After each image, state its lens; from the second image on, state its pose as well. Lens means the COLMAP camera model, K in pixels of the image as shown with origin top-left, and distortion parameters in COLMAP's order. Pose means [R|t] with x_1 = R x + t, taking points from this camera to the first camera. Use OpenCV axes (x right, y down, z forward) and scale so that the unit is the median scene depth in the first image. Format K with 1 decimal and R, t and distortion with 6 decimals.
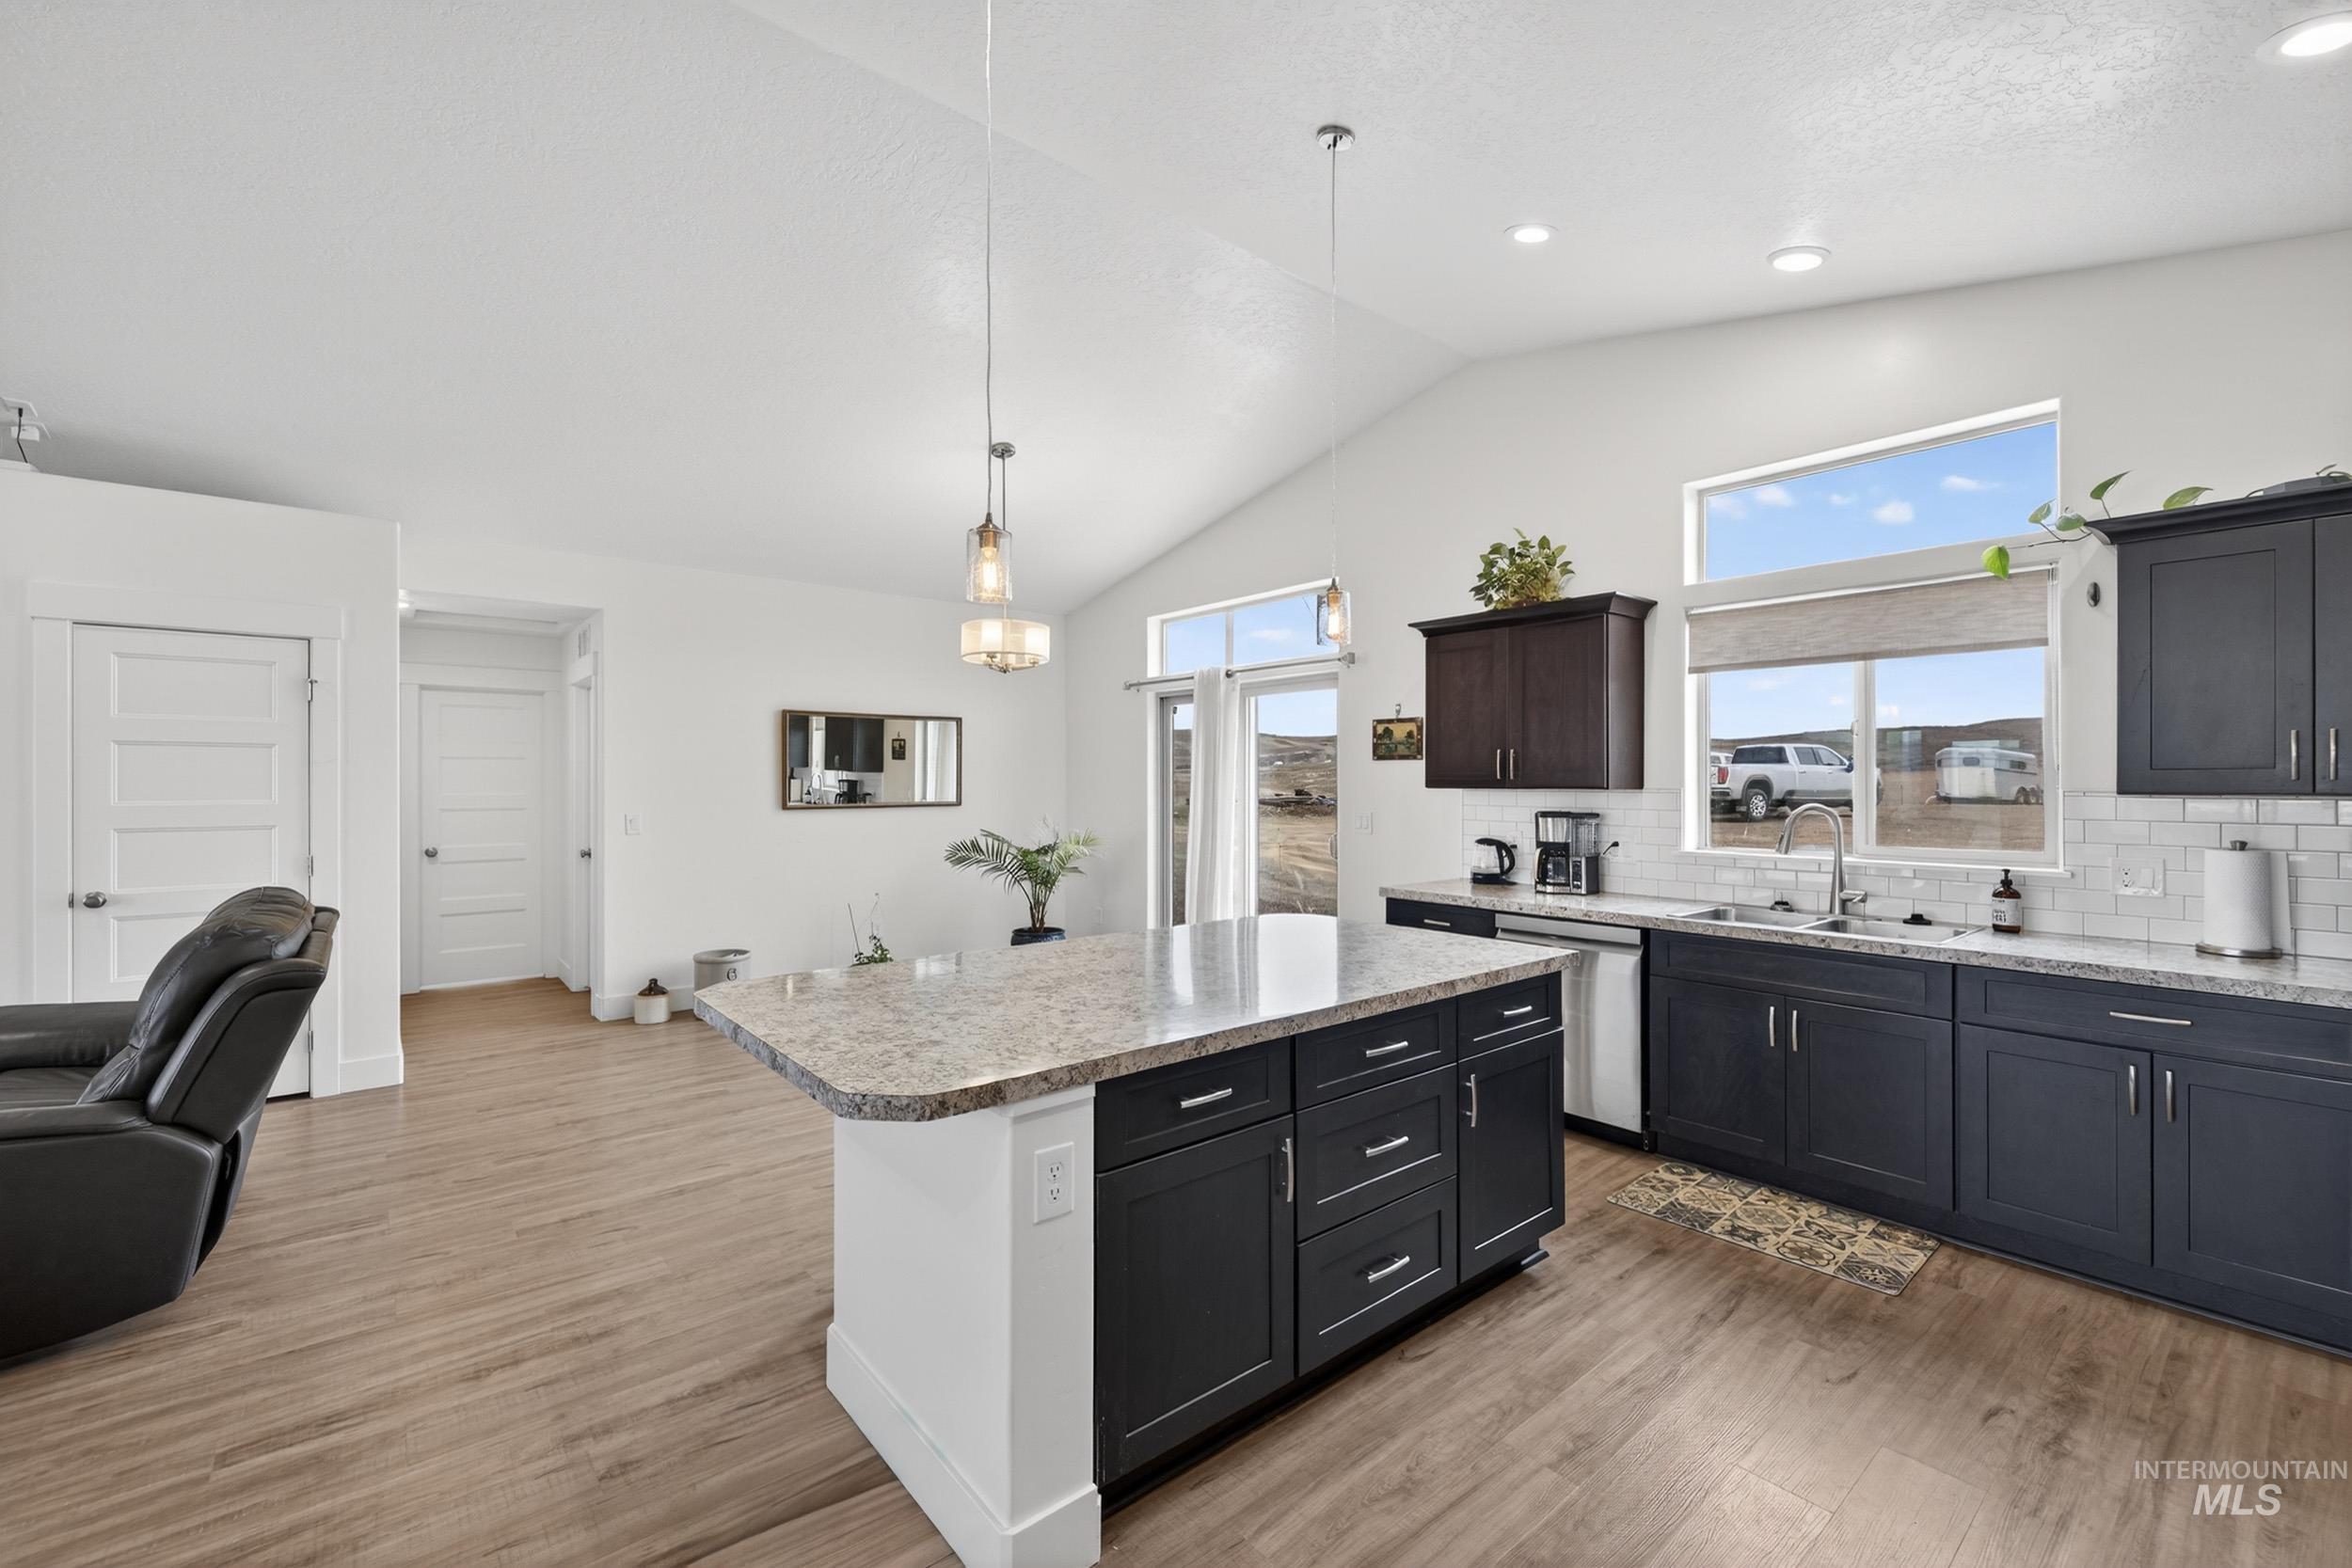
lens RADIAL K [[961.8, 0, 1176.0], [0, 961.8, 784.0], [0, 0, 1]] dist [0.001332, -0.000593]
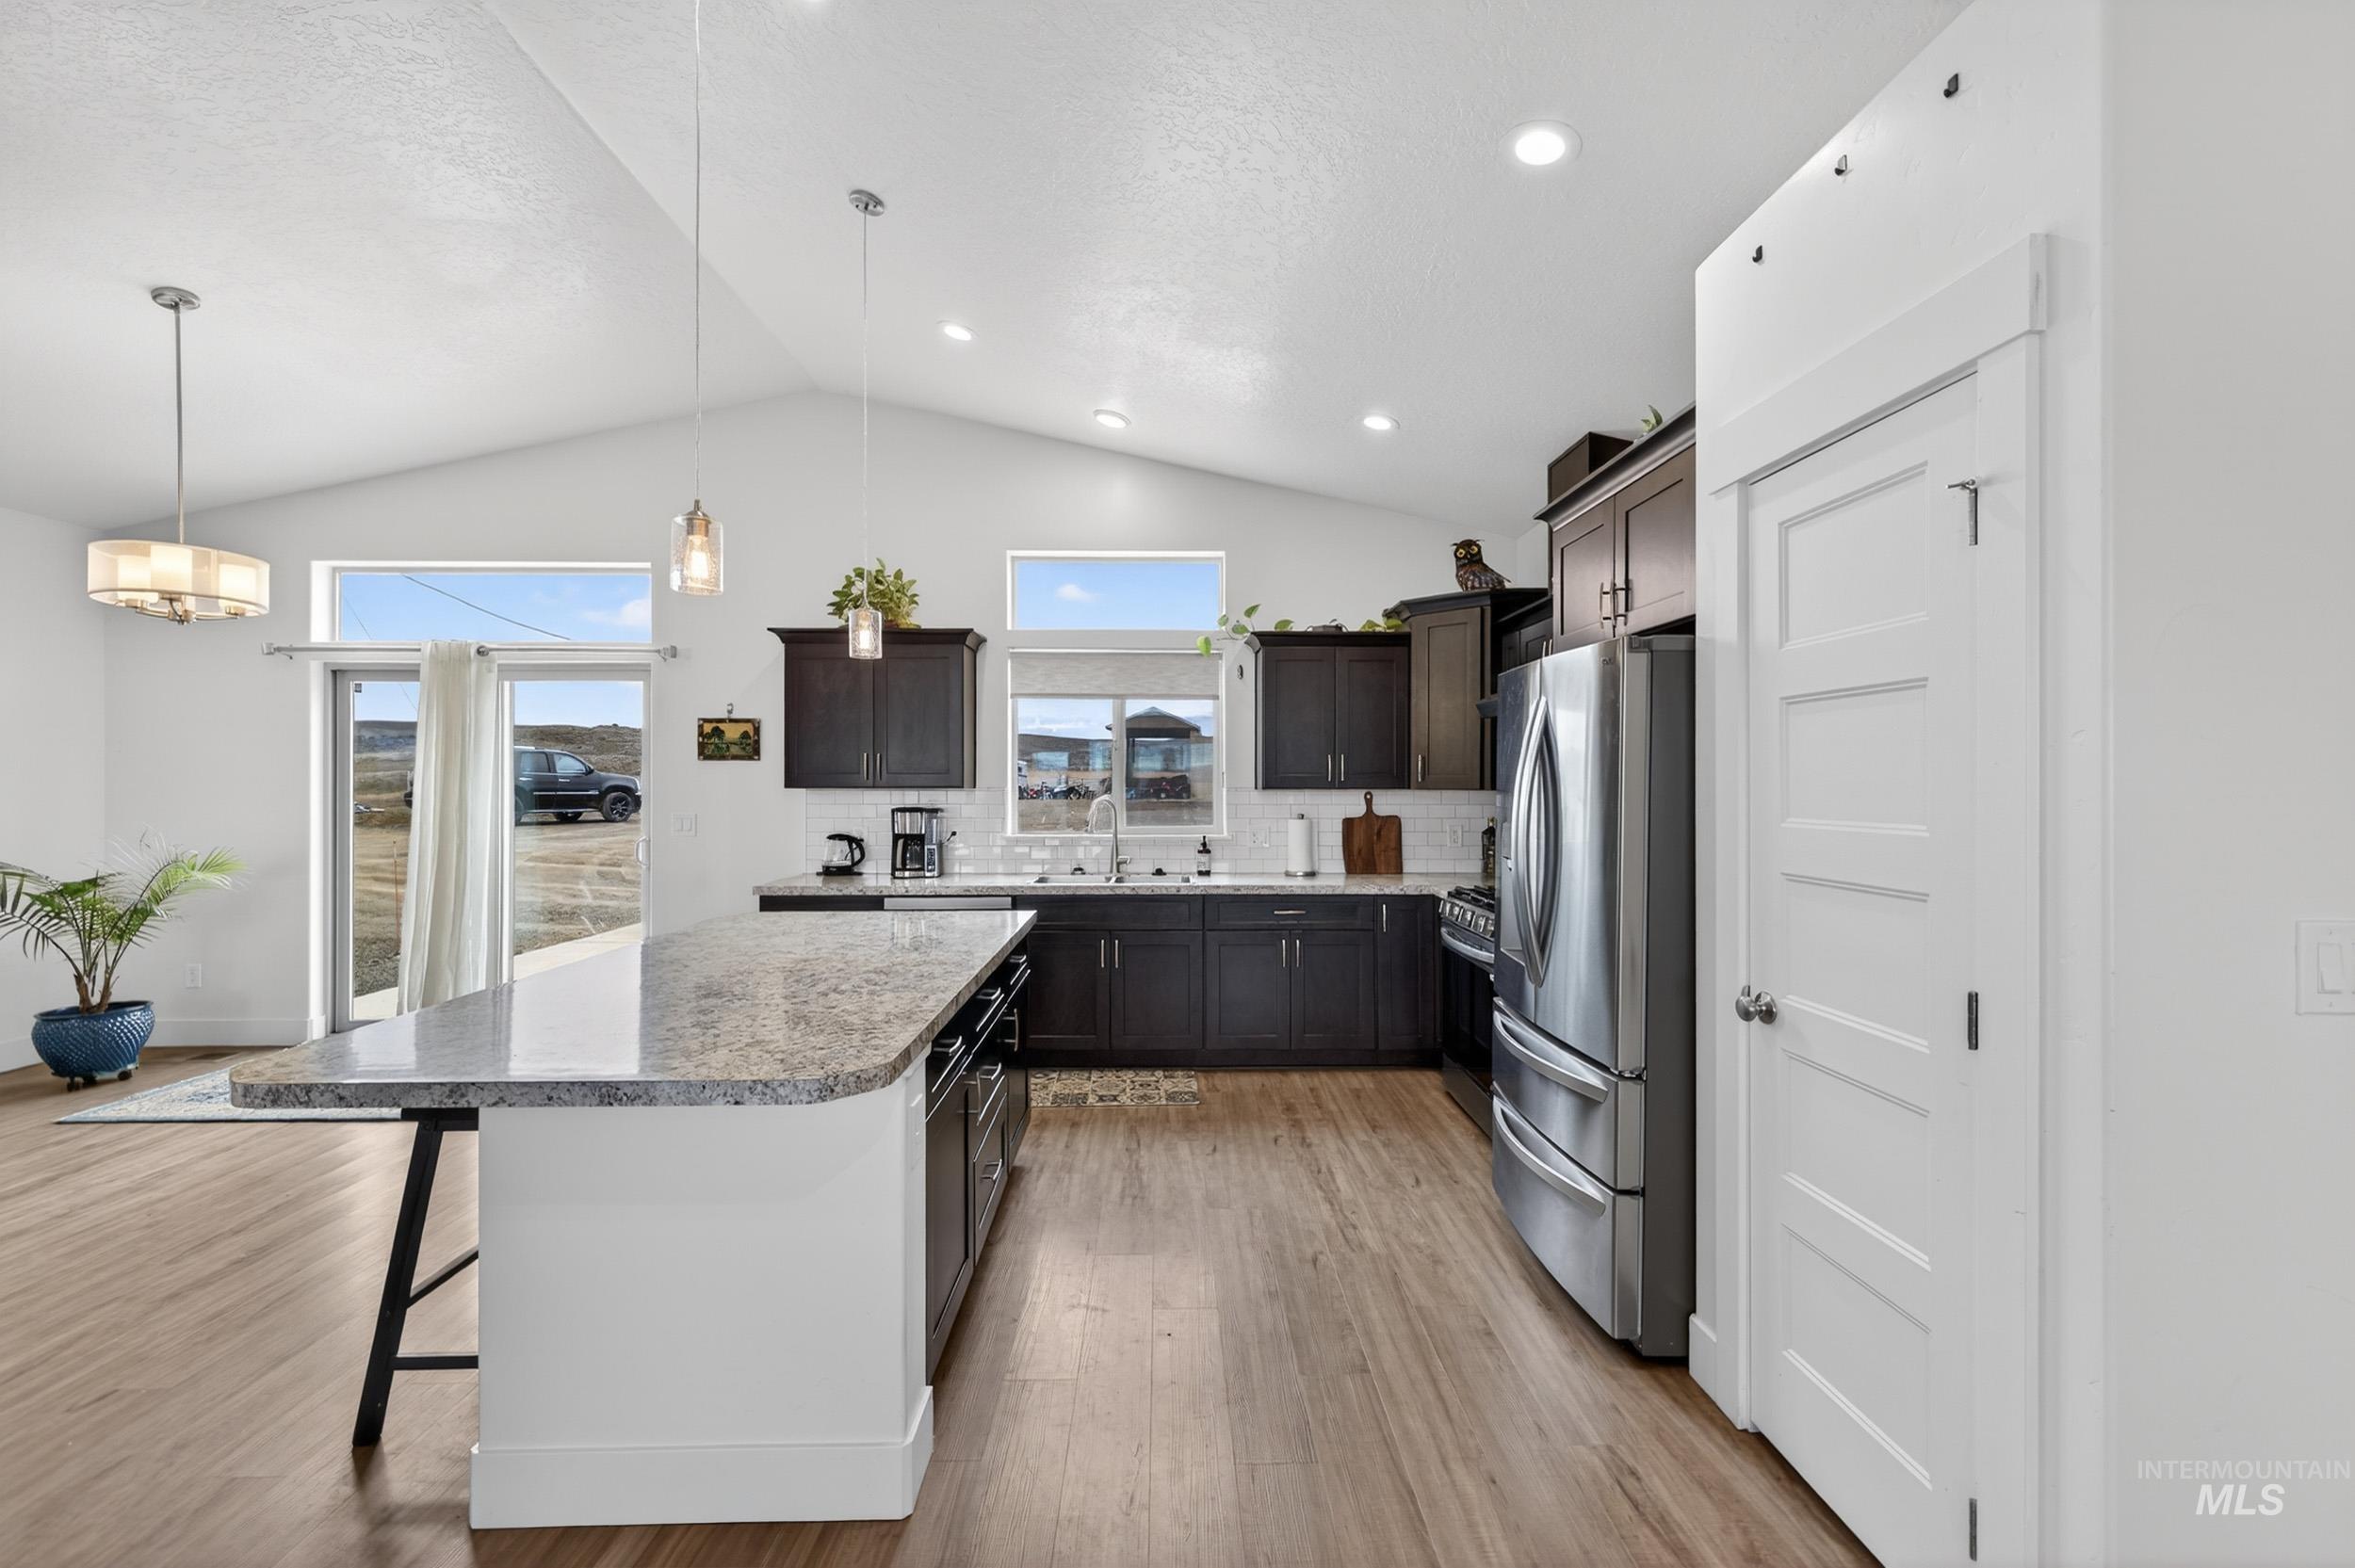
lens RADIAL K [[963.0, 0, 1177.5], [0, 963.0, 784.0], [0, 0, 1]] dist [0.001332, -0.000593]
pose [[0.628831, -0.001078, 0.777541, -0.324634], [0.001675, 0.999999, 0.000031, 0.000770], [-0.777540, 0.001283, 0.628832, 0.014862]]
